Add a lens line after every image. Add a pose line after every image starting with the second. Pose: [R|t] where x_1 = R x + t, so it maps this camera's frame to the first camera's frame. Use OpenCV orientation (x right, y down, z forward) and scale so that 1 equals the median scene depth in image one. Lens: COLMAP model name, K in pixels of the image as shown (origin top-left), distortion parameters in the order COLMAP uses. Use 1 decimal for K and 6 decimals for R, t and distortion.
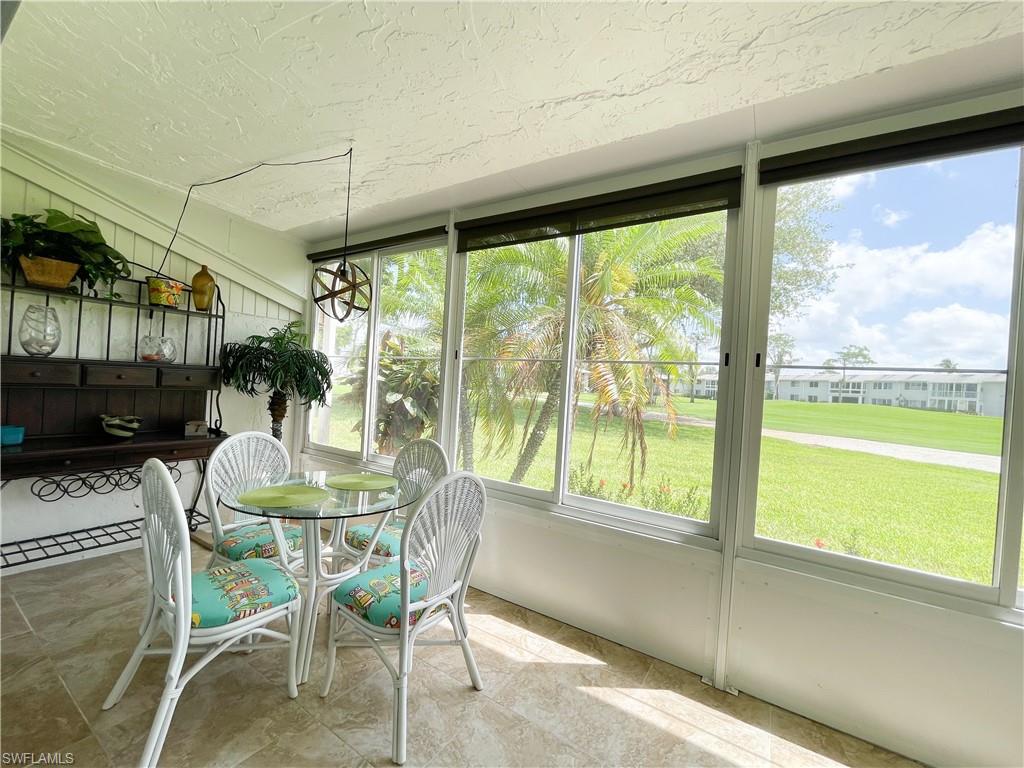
lens RADIAL K [[414.2, 0, 512.0], [0, 414.2, 384.0], [0, 0, 1]] dist [0.000375, 0.000463]
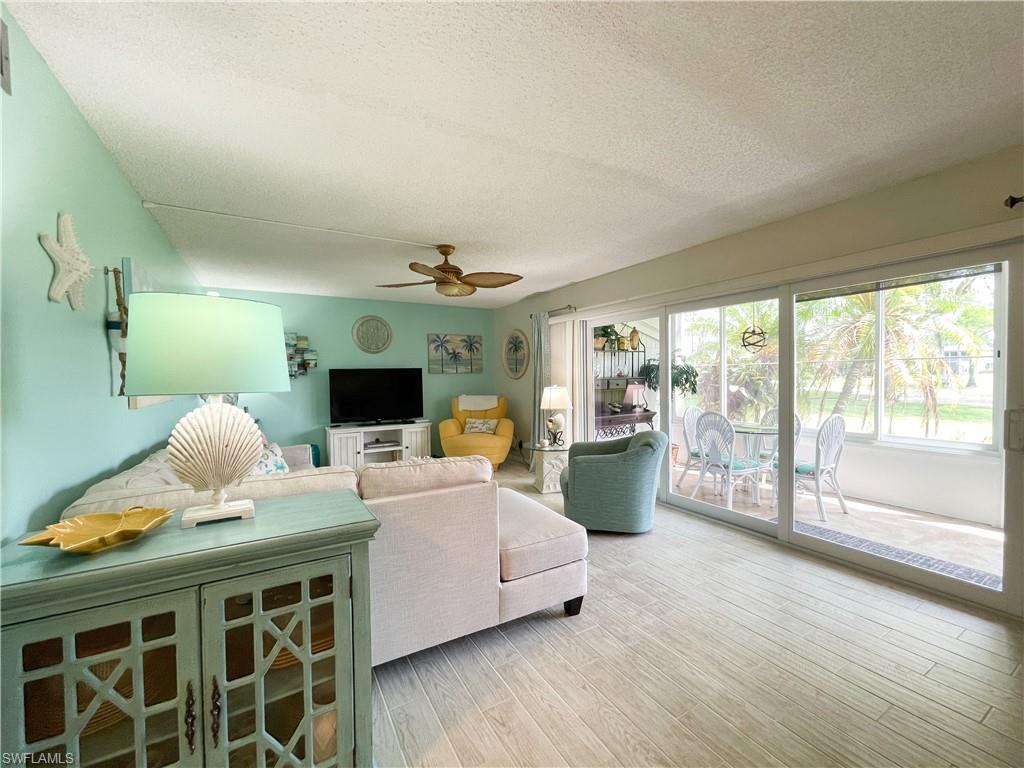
lens RADIAL K [[414.2, 0, 512.0], [0, 414.2, 384.0], [0, 0, 1]] dist [0.000375, 0.000463]
pose [[0.890065, -0.059324, -0.451956, -0.392695], [0.061050, 0.998076, -0.010779, -0.024887], [0.451726, -0.017998, 0.891975, -1.095625]]
